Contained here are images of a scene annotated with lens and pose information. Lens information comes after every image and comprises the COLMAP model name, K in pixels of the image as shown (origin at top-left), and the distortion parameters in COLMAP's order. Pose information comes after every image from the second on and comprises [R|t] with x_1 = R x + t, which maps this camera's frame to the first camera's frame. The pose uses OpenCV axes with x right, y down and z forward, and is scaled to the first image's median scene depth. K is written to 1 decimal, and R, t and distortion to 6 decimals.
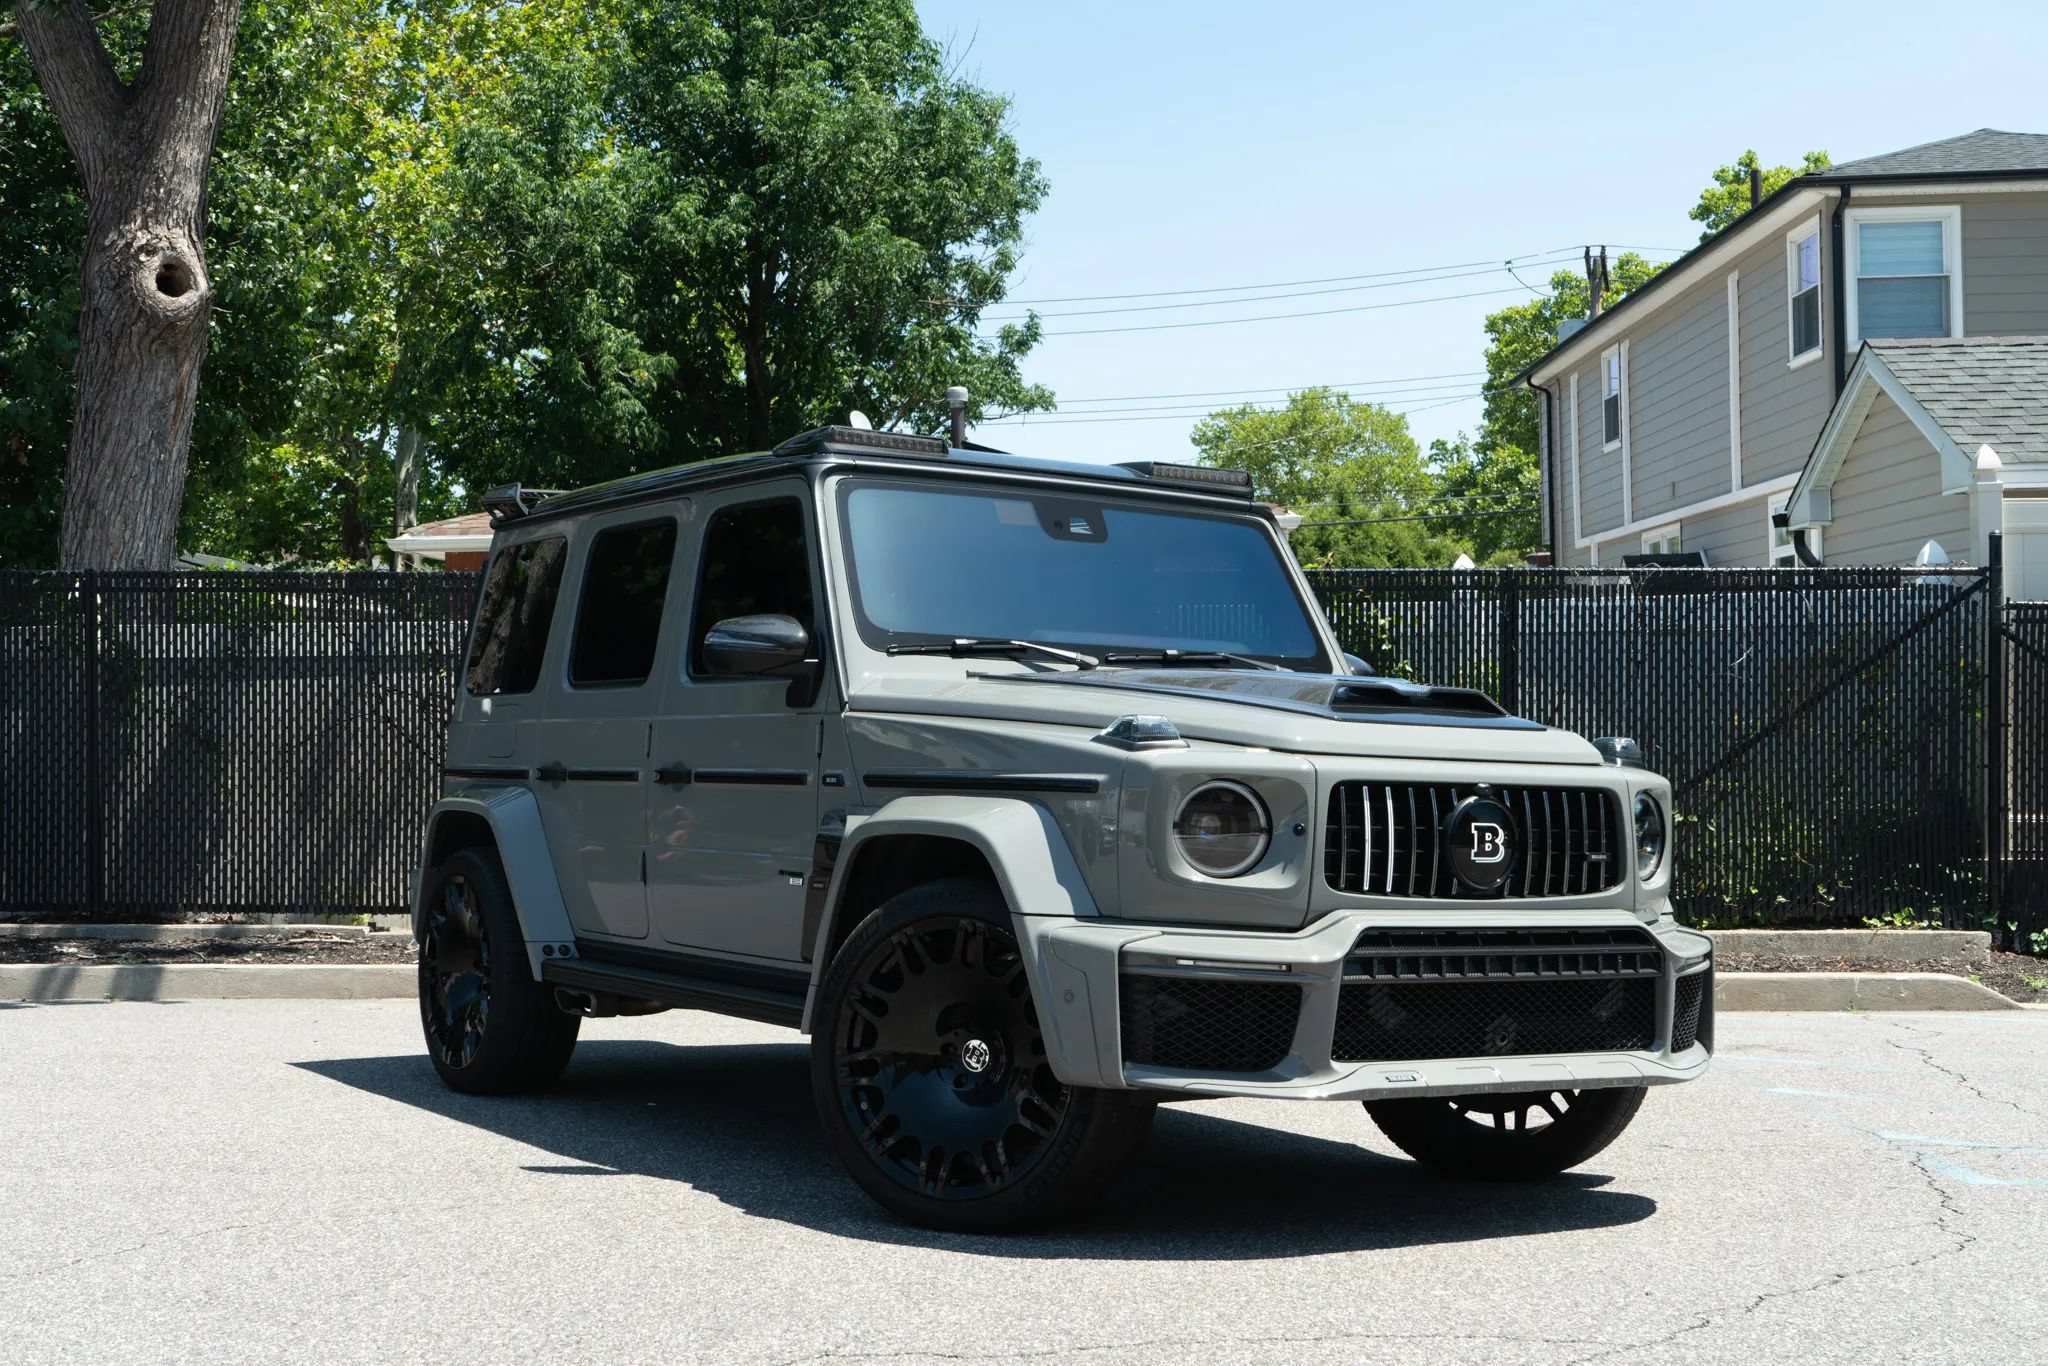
lens RADIAL K [[2561.0, 0, 1024.0], [0, 2561.0, 683.0], [0, 0, 1]] dist [0.026319, 0.025020]
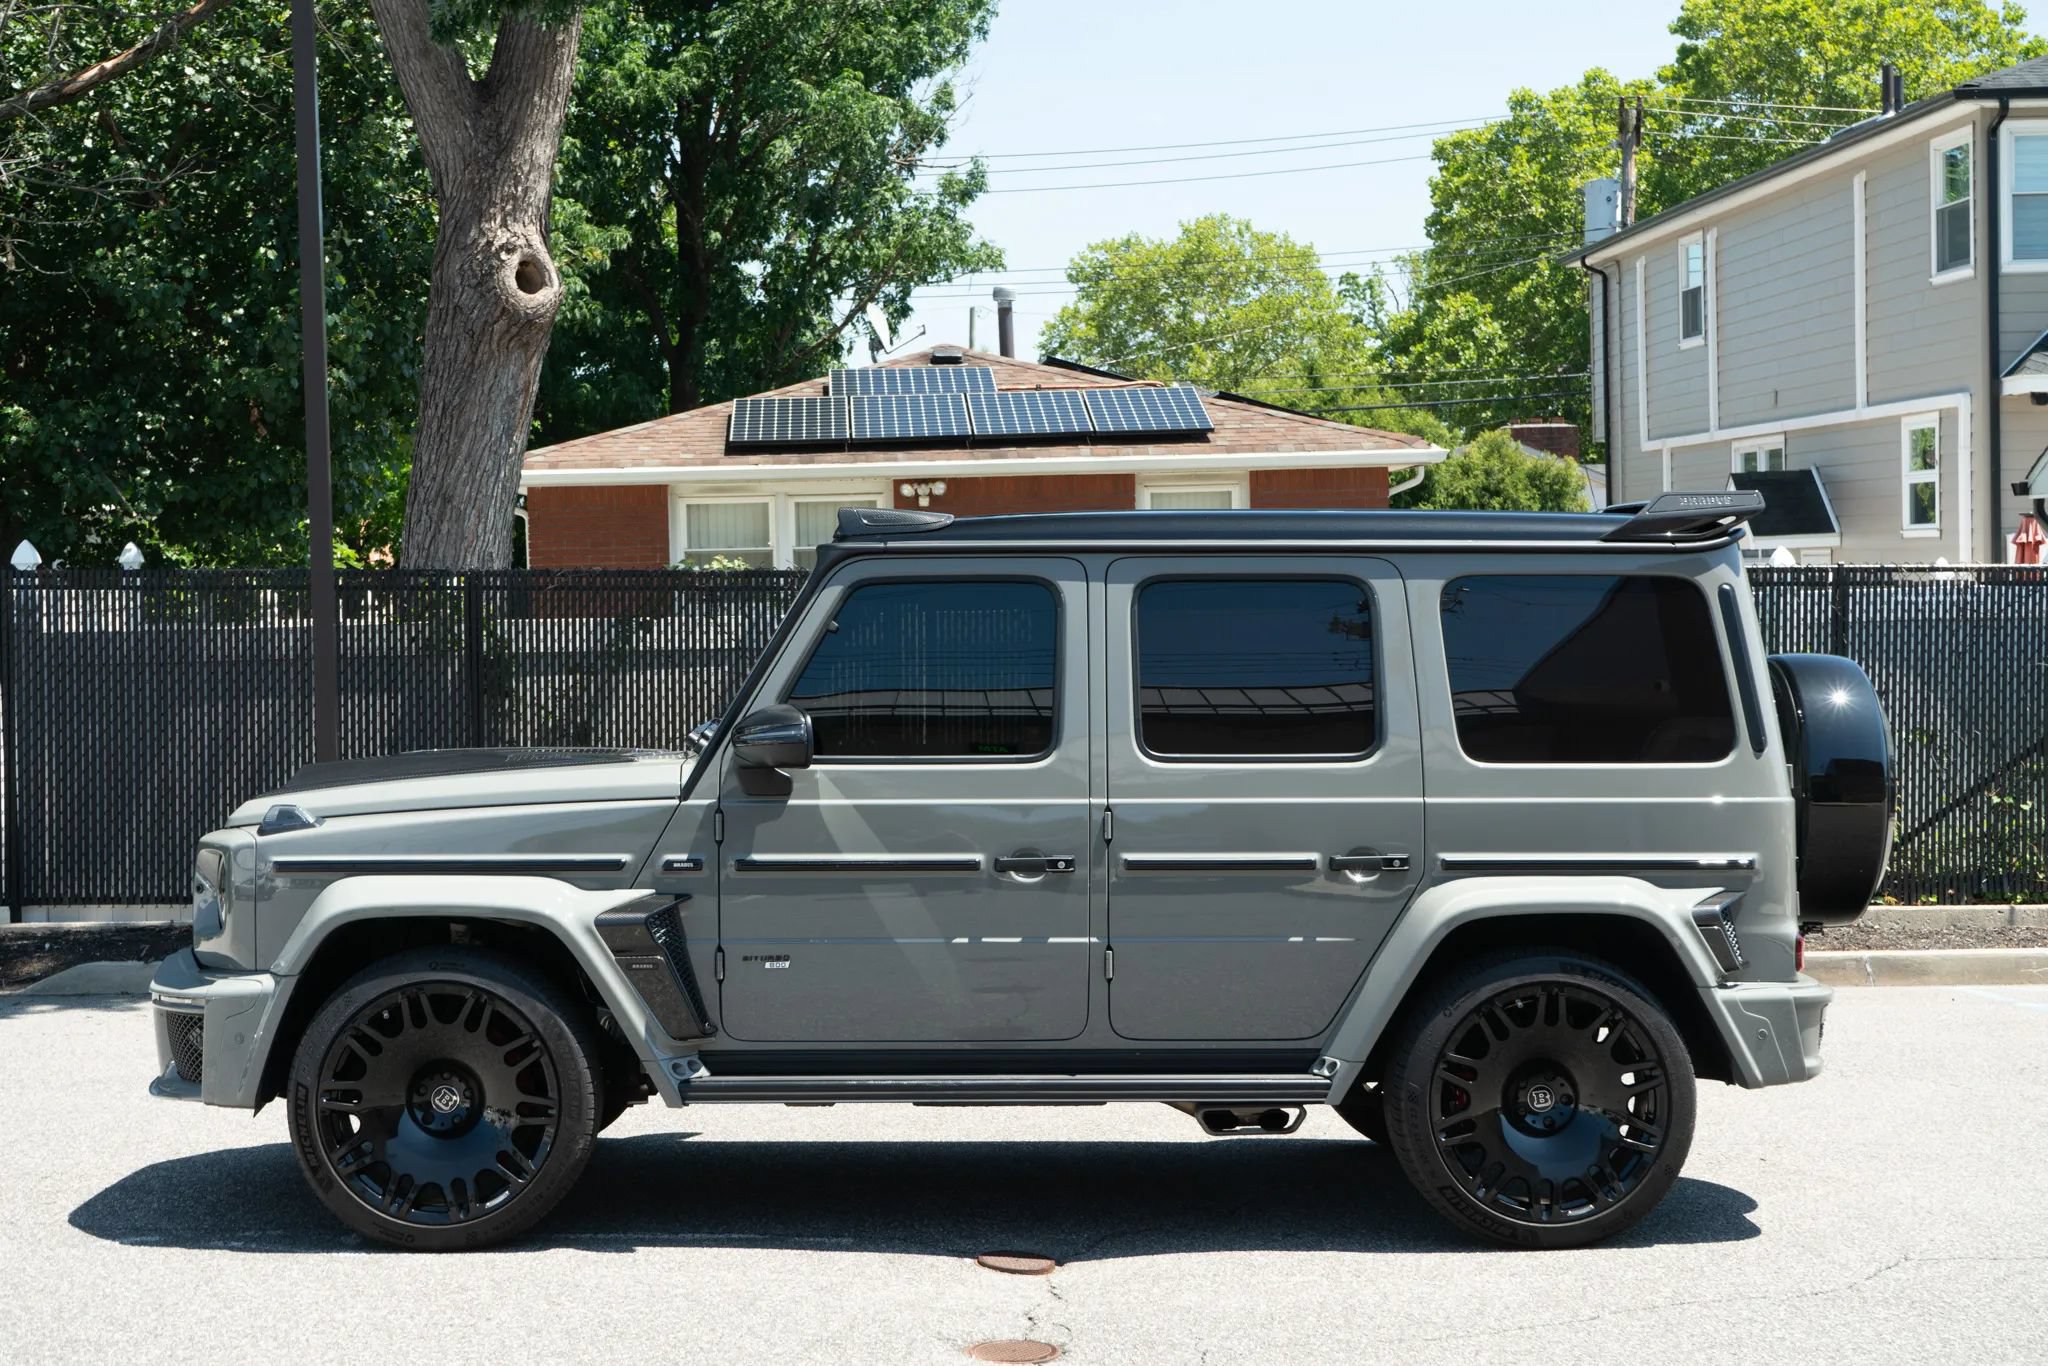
lens RADIAL K [[3131.7, 0, 1024.0], [0, 3131.7, 683.0], [0, 0, 1]] dist [0.015458, 0.131870]
pose [[0.997161, -0.005818, 0.075077, -0.230566], [0.002583, 0.999067, 0.043120, -0.049991], [-0.075258, -0.042803, 0.996245, -0.248651]]
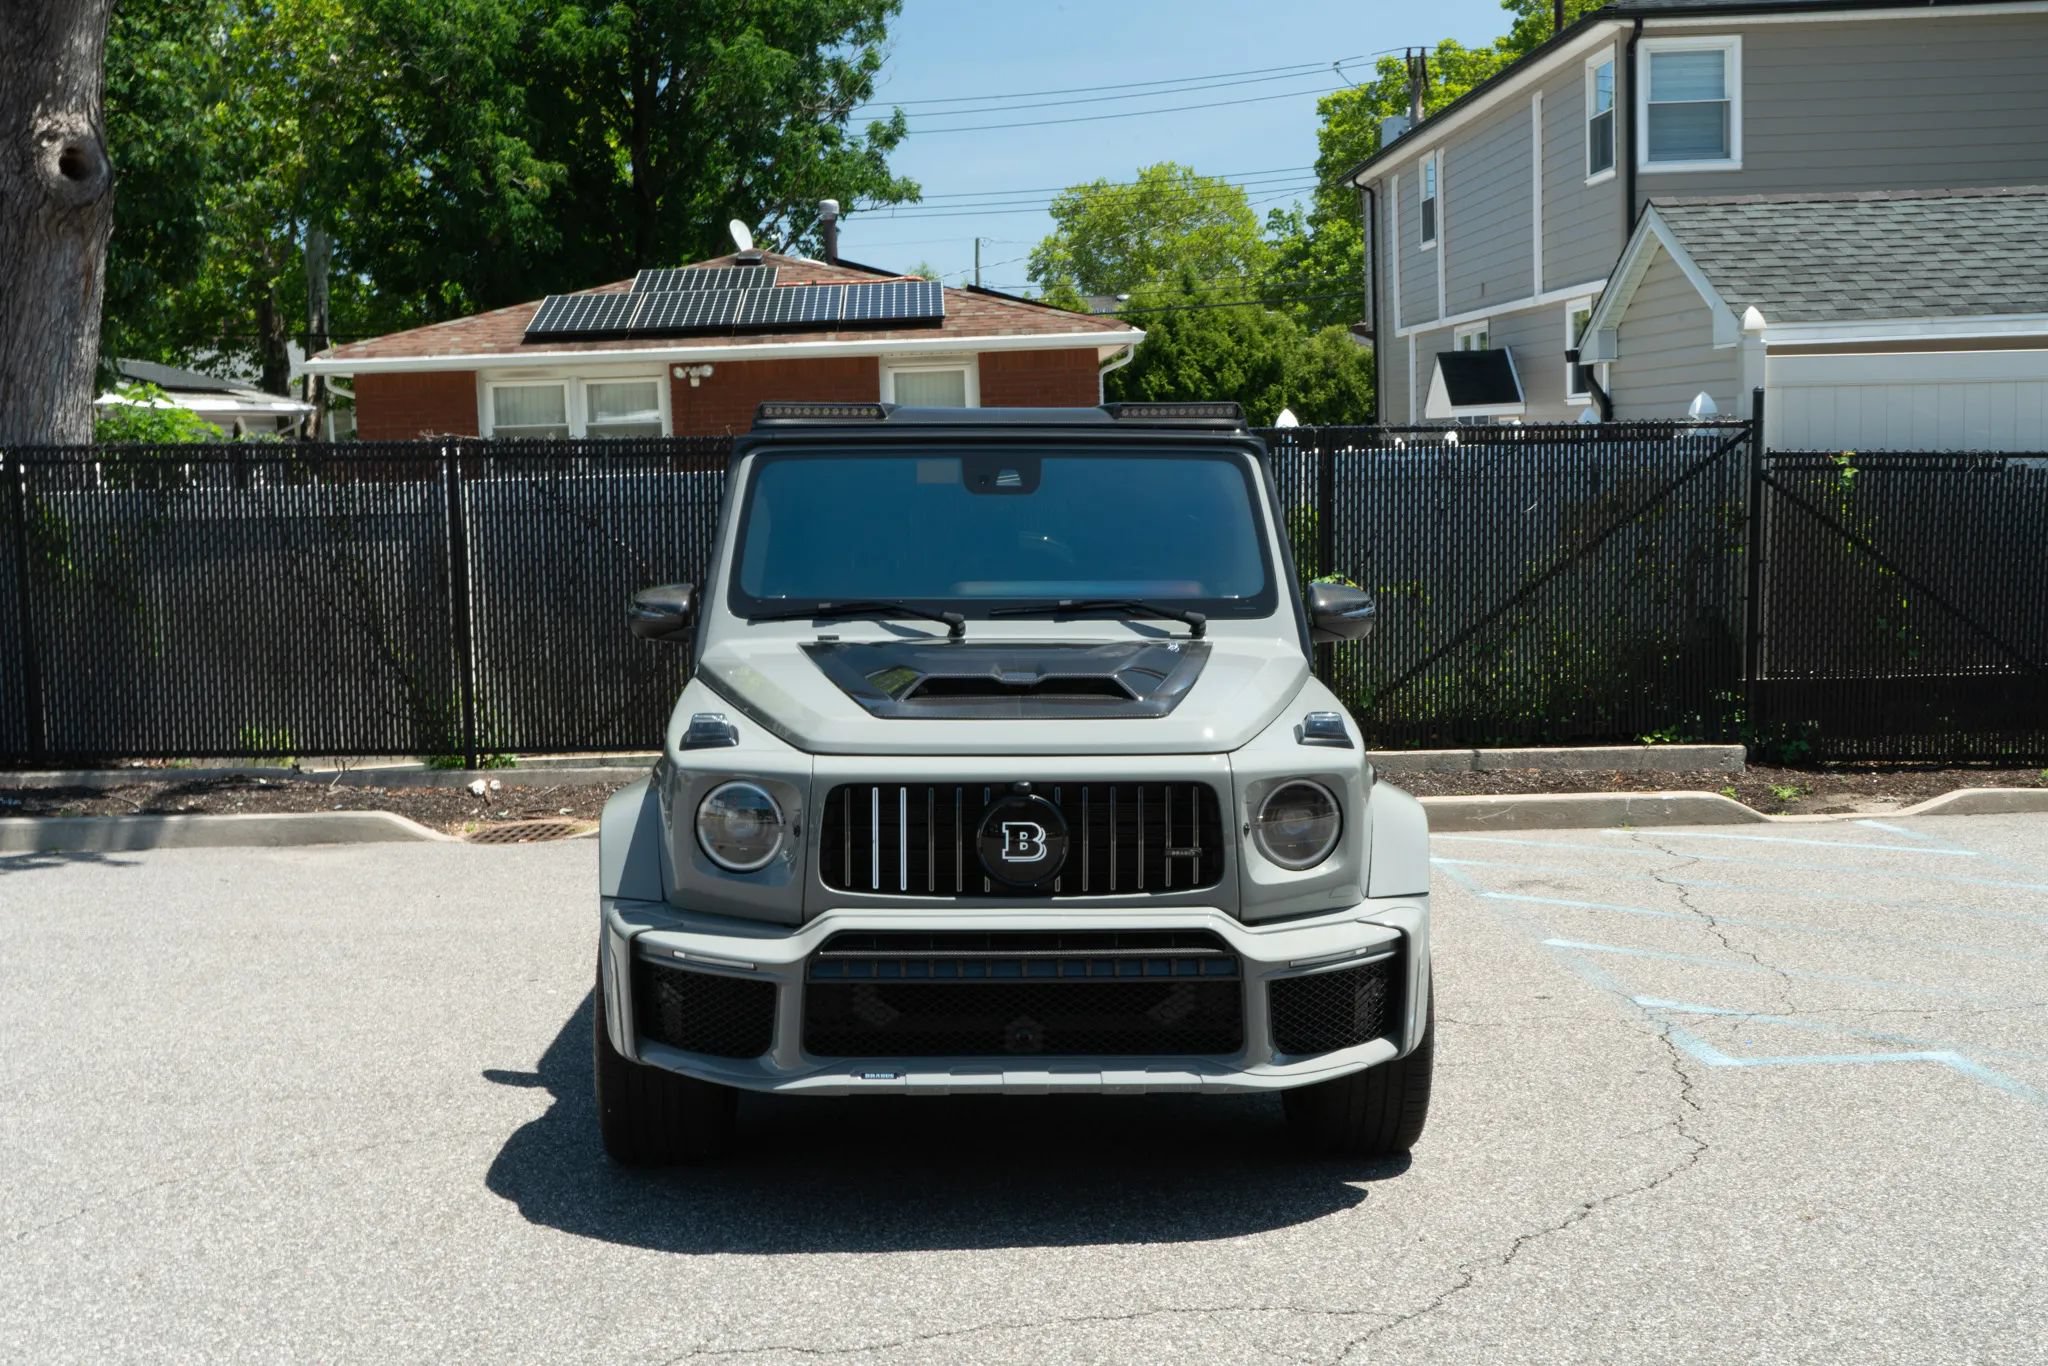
lens RADIAL K [[2324.3, 0, 1024.0], [0, 2324.3, 683.0], [0, 0, 1]] dist [0.008689, 0.046513]
pose [[0.998538, -0.018990, 0.050613, 0.006369], [0.013330, 0.993851, 0.109918, -0.044501], [-0.052389, -0.109083, 0.992651, 0.002131]]
